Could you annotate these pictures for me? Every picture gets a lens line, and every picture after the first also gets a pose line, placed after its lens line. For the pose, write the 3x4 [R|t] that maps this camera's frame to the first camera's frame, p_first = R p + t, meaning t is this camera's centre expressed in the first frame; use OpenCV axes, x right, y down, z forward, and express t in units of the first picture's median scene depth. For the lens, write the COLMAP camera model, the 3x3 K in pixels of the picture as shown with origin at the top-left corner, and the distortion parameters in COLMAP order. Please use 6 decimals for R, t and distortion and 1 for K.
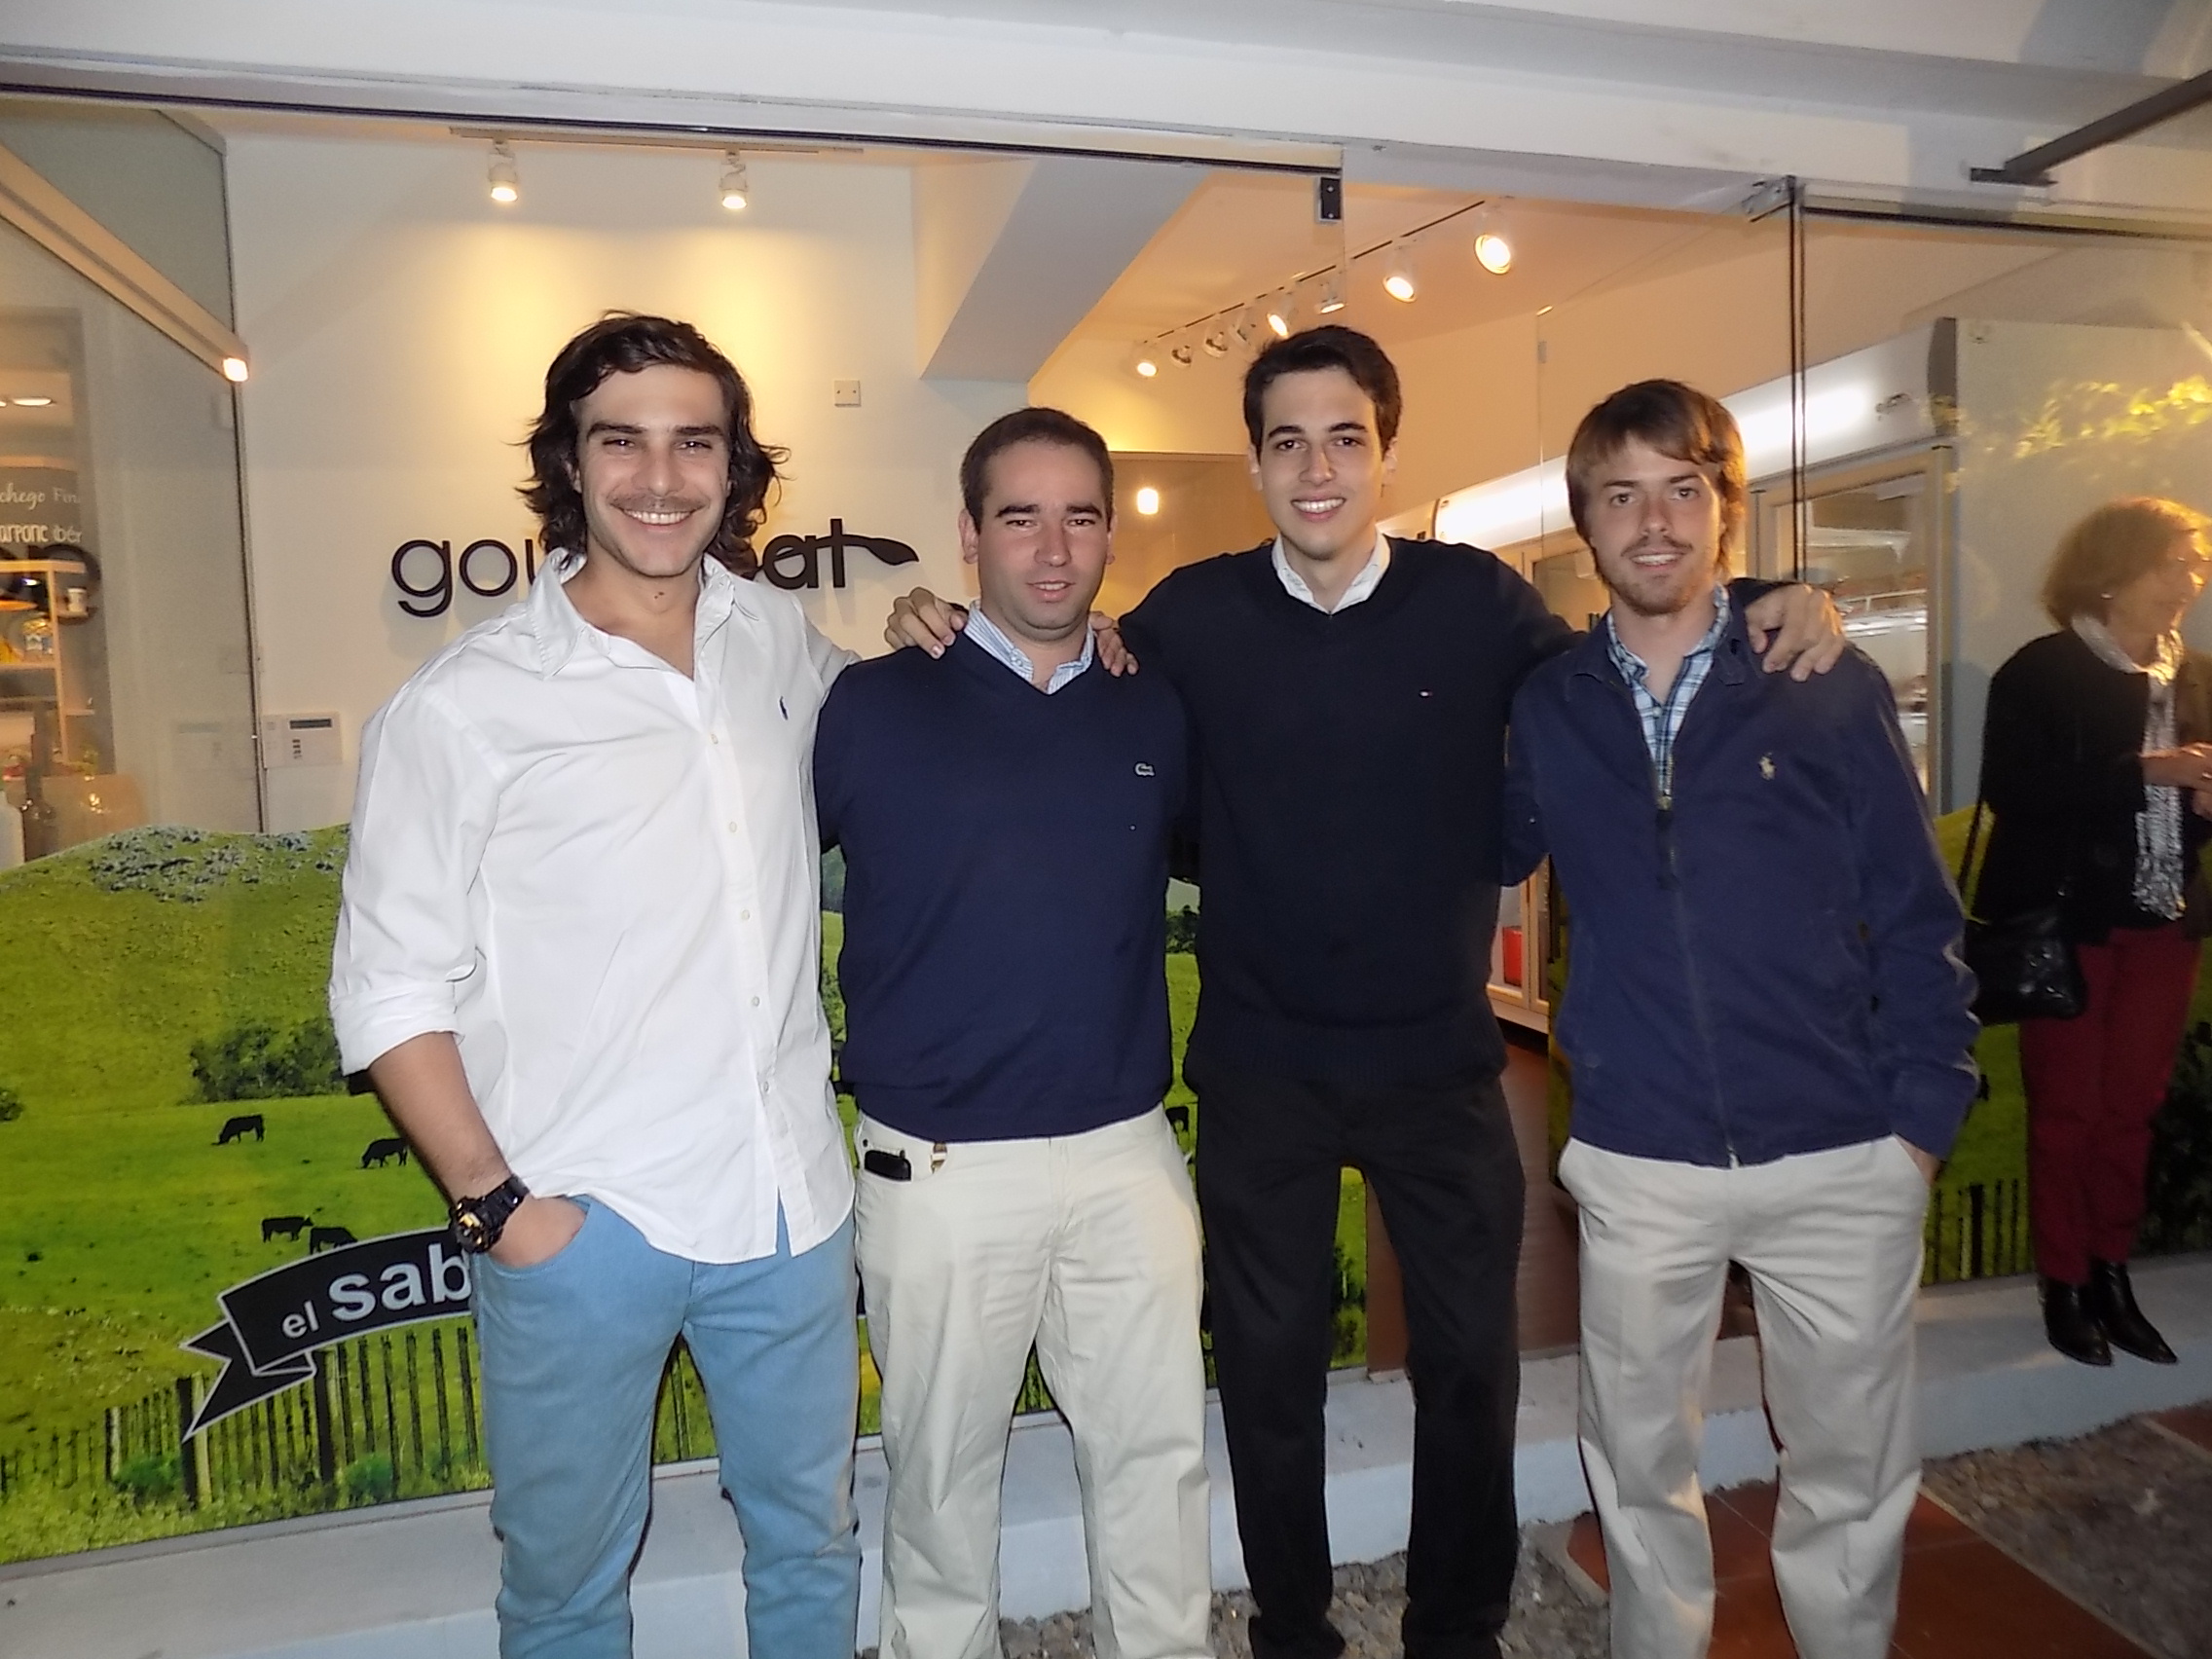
lens RADIAL K [[1468.2, 0, 1106.0], [0, 1468.2, 829.5], [0, 0, 1]] dist [-0.116935, 0.104182]
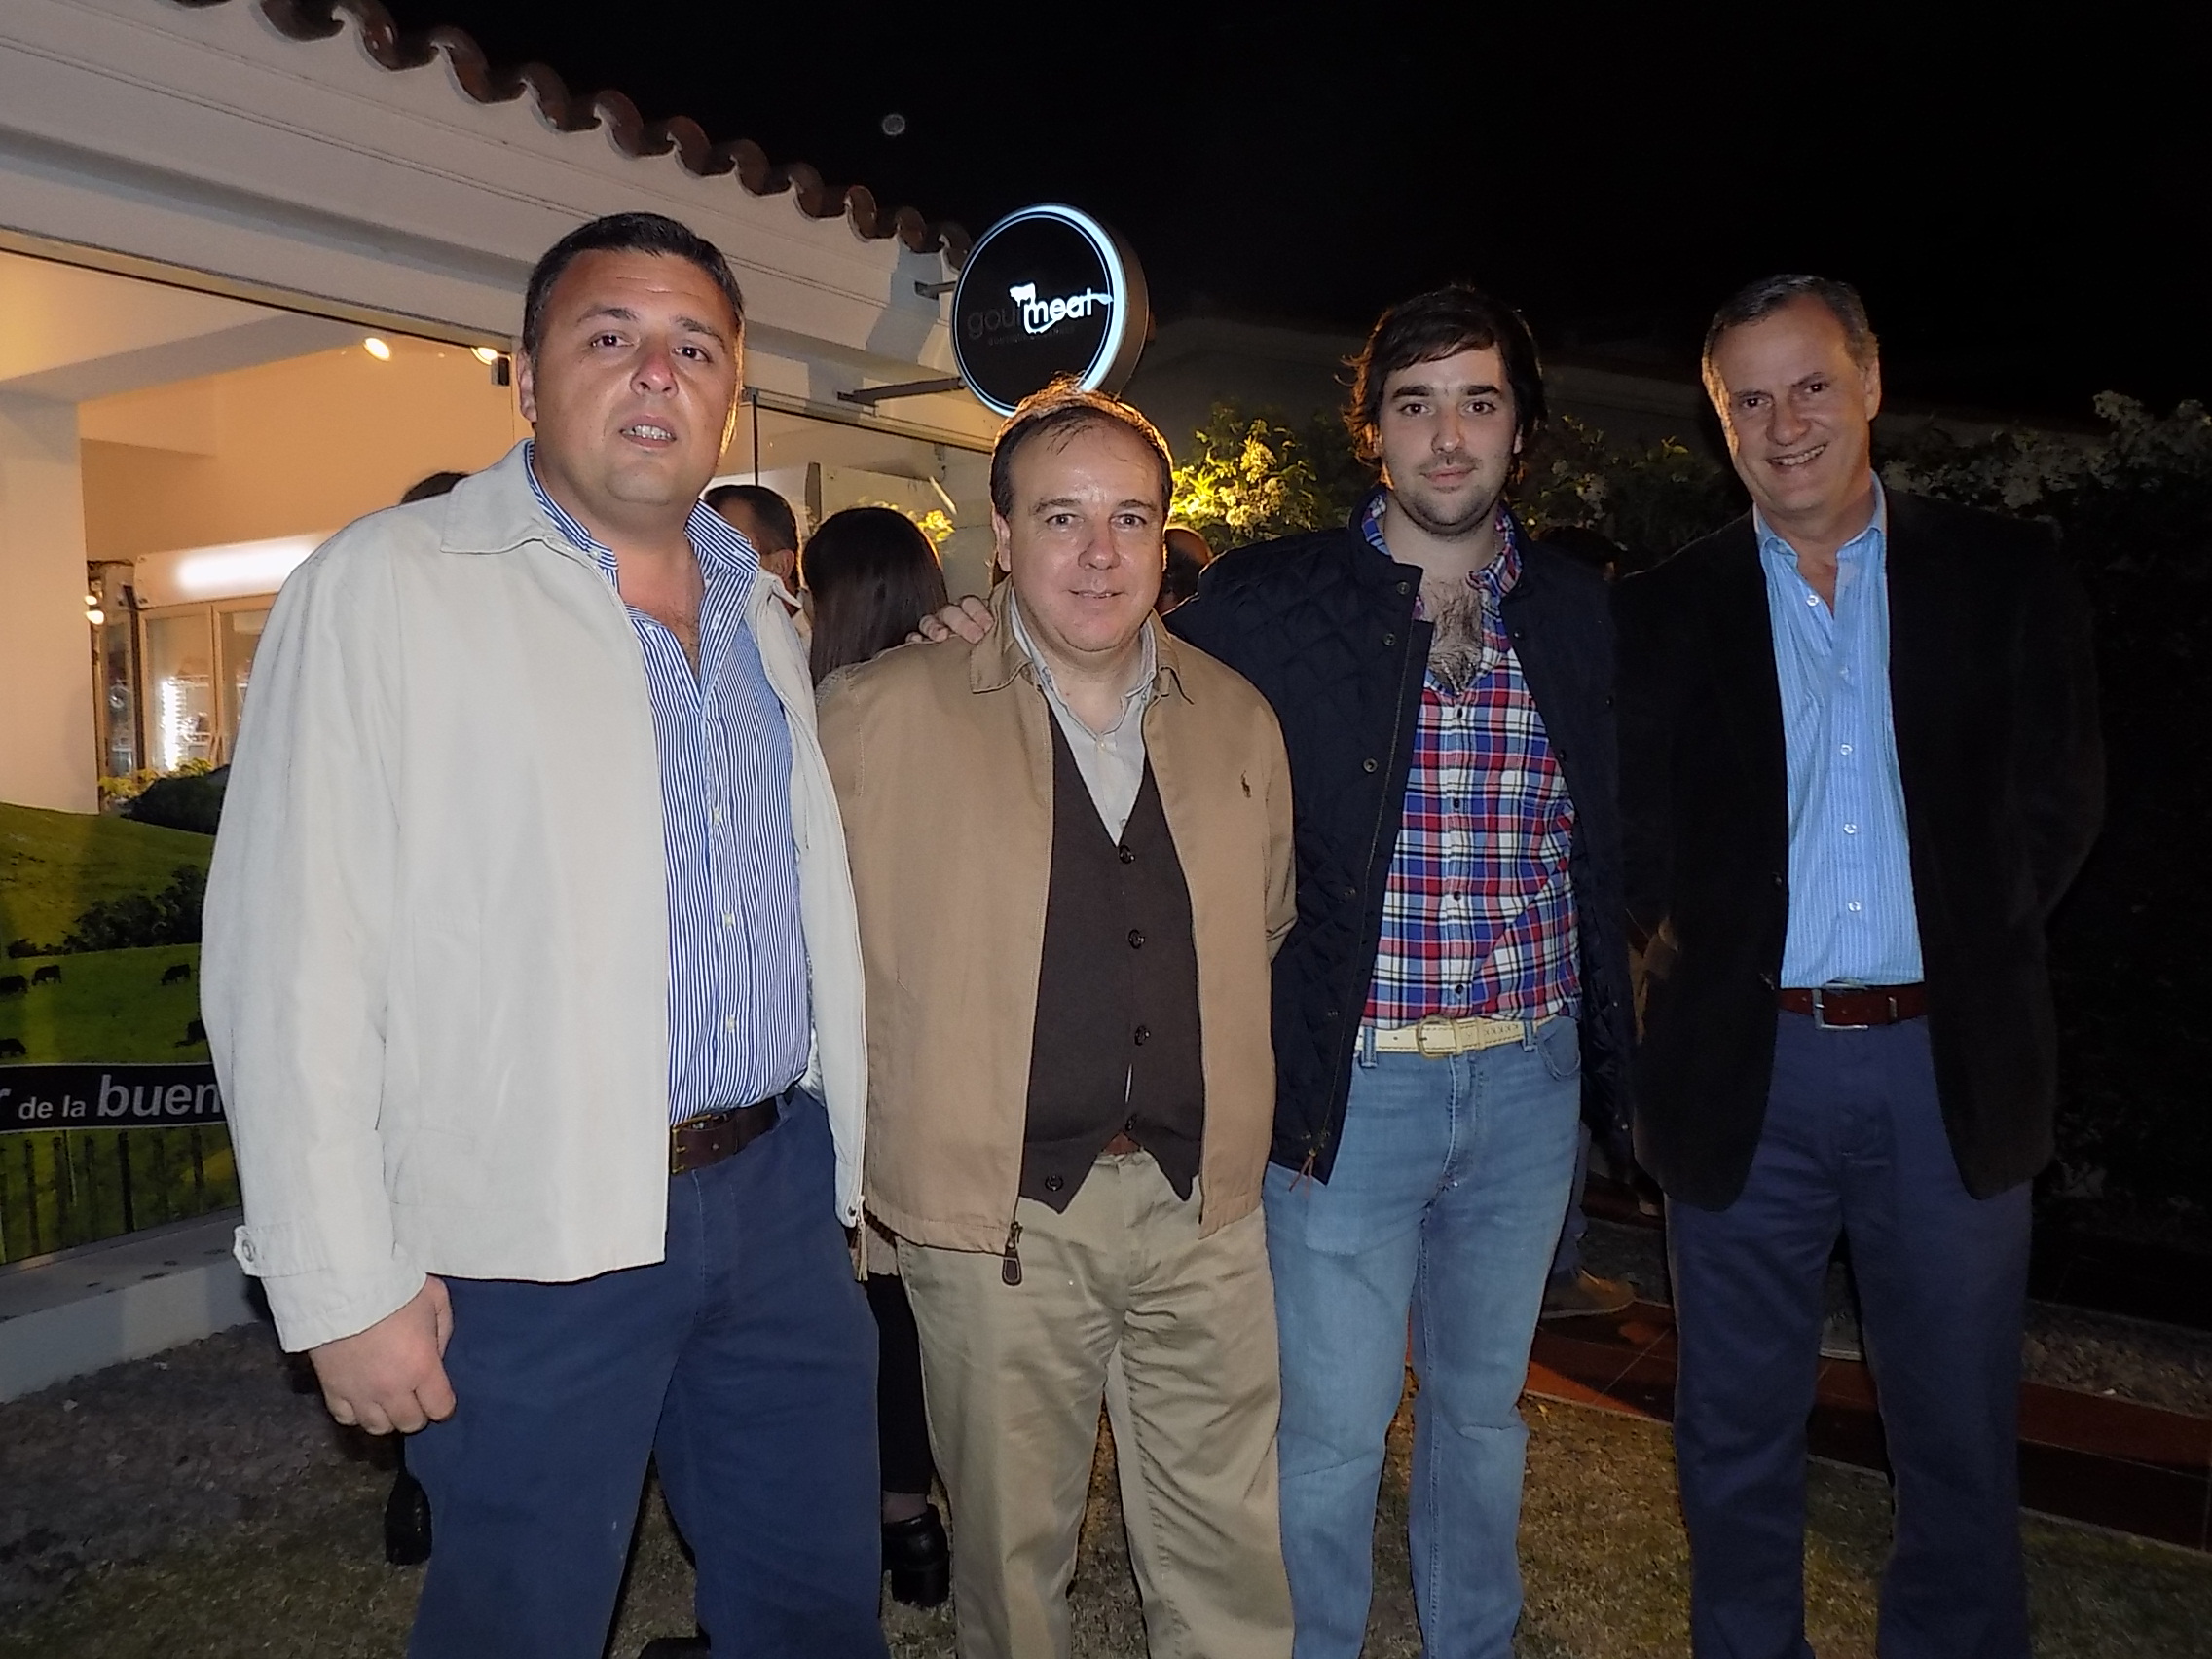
lens RADIAL K [[1750.8, 0, 1106.0], [0, 1750.8, 829.5], [0, 0, 1]] dist [-0.000451, -0.000408]
pose [[0.727320, -0.016331, 0.686104, -0.795885], [0.035475, 0.999275, -0.013820, 0.131130], [-0.685381, 0.034391, 0.727372, -0.958681]]
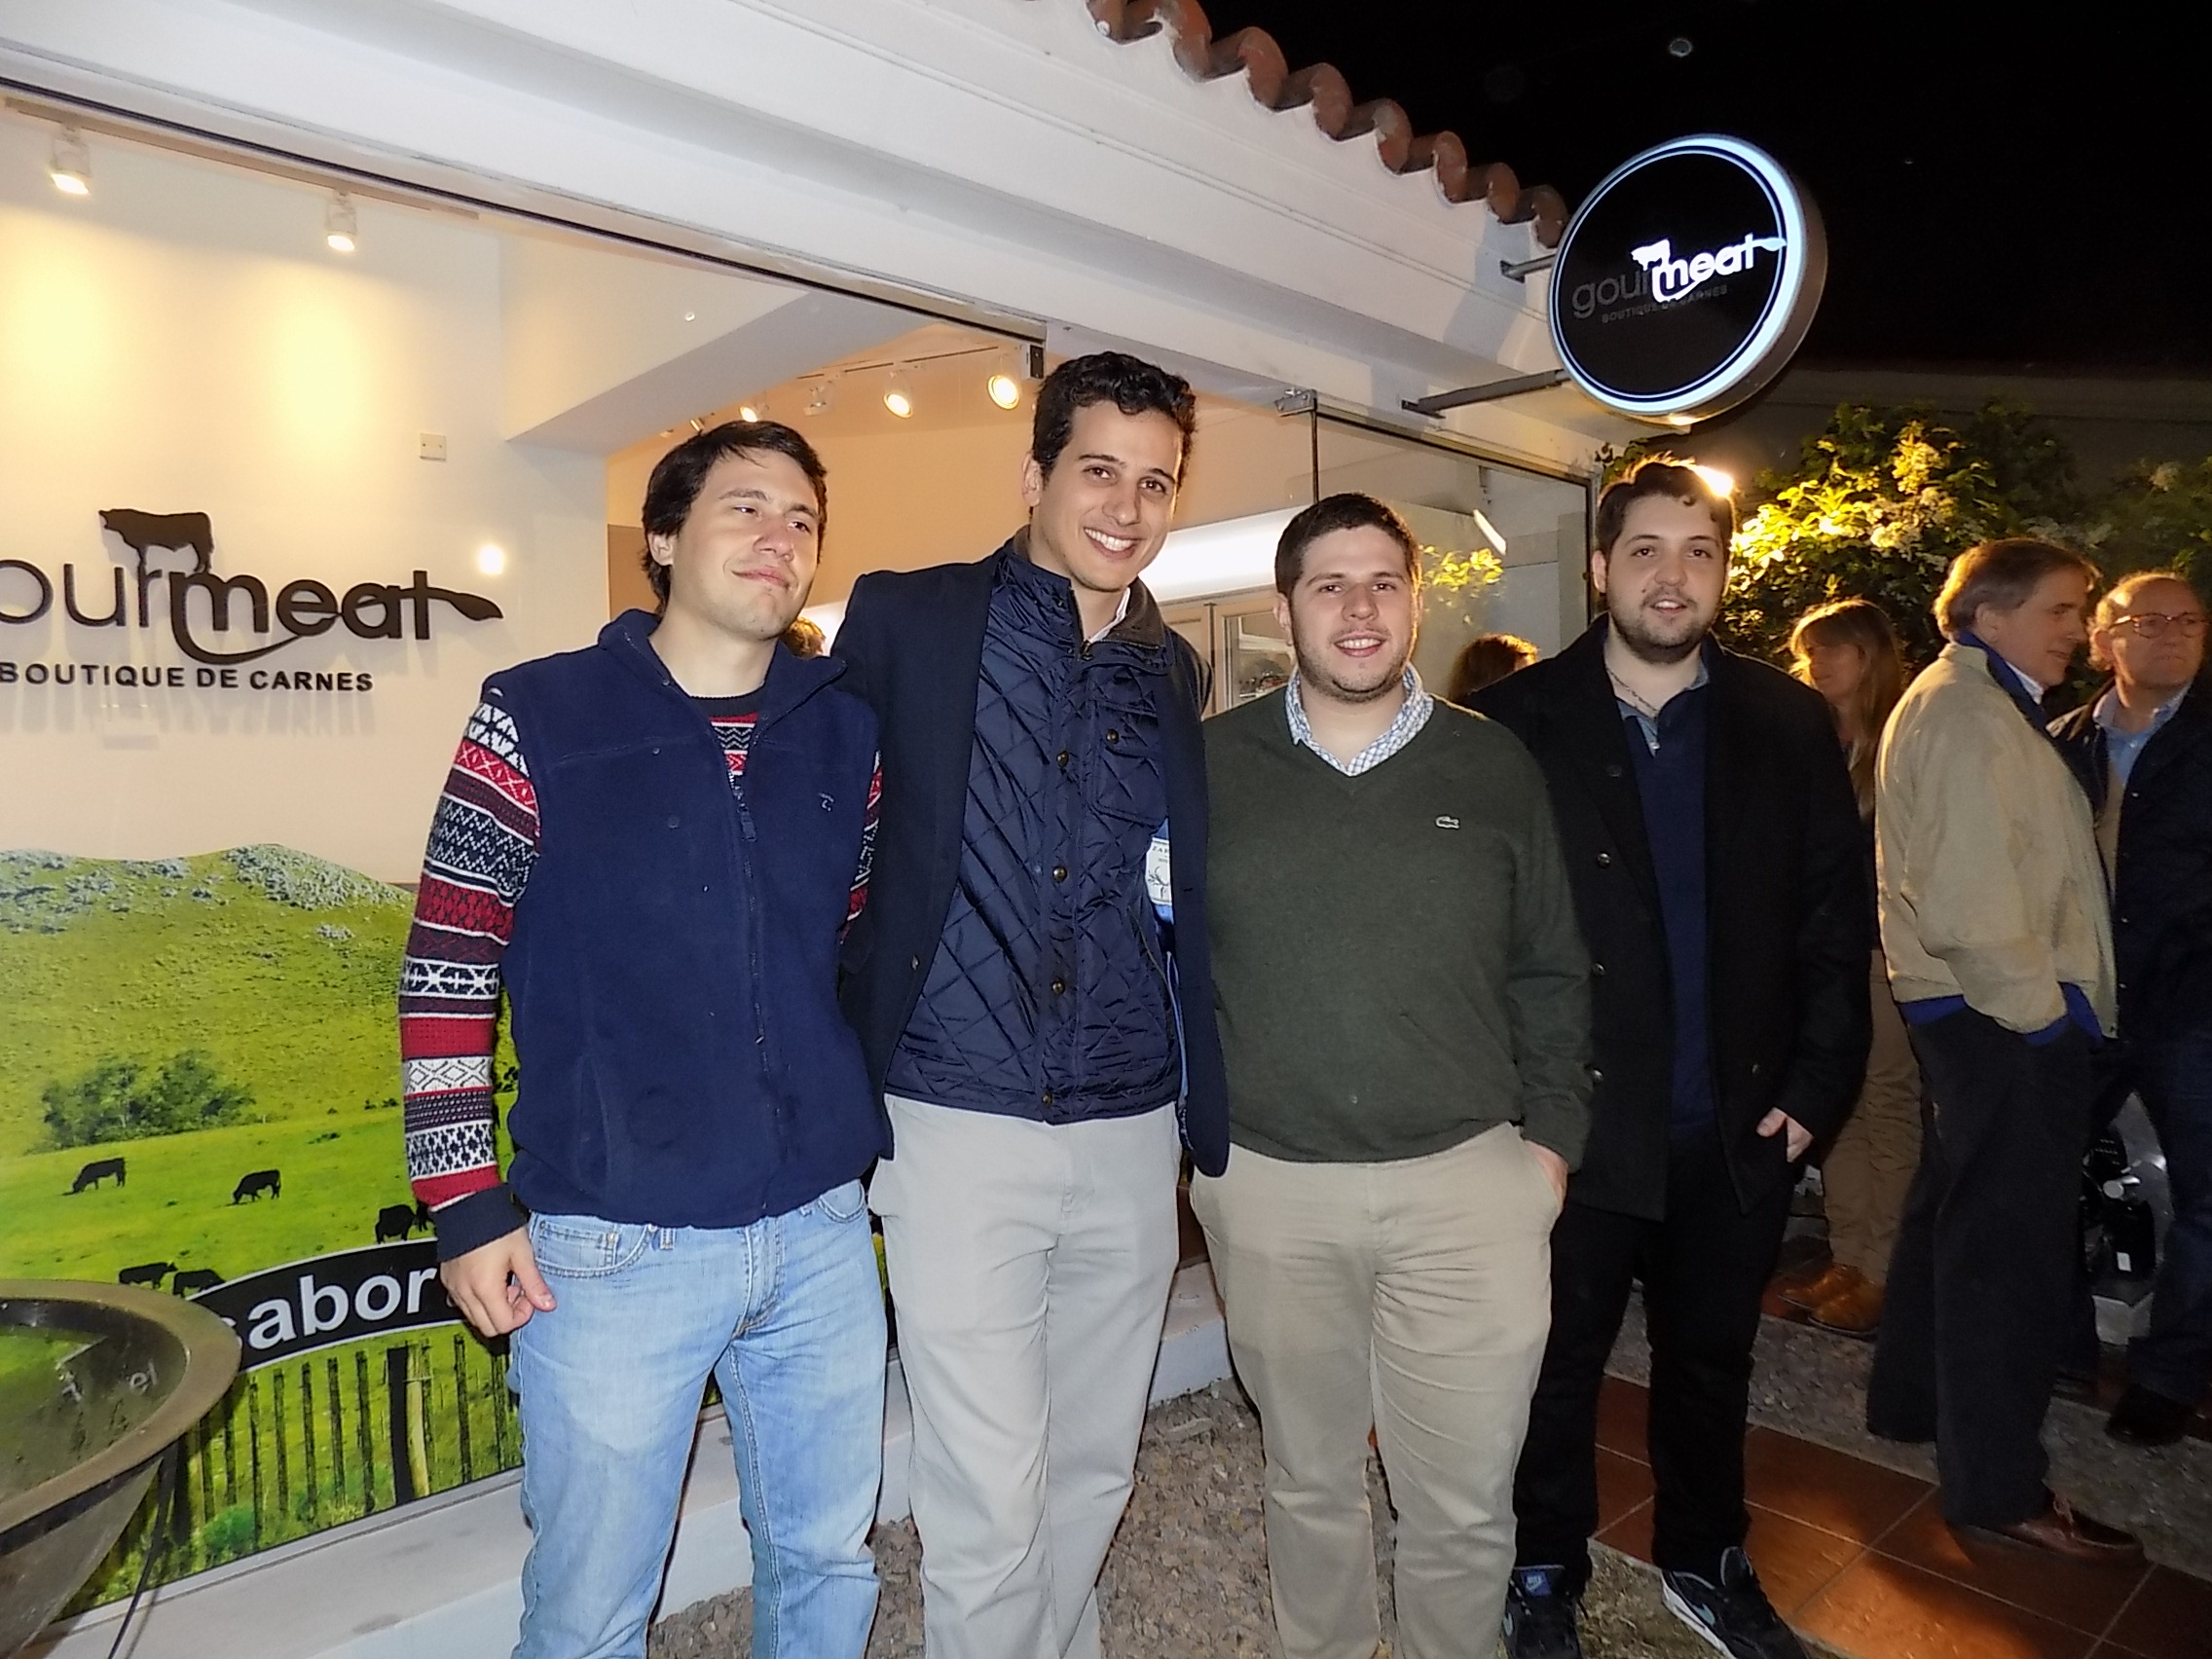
lens RADIAL K [[1461.9, 0, 1106.0], [0, 1461.9, 829.5], [0, 0, 1]] dist [-0.114031, 0.080517]
pose [[0.876394, 0.004243, 0.481577, -0.459187], [0.021811, 0.998585, -0.048491, 0.041000], [-0.481101, 0.053001, 0.875061, -0.140117]]
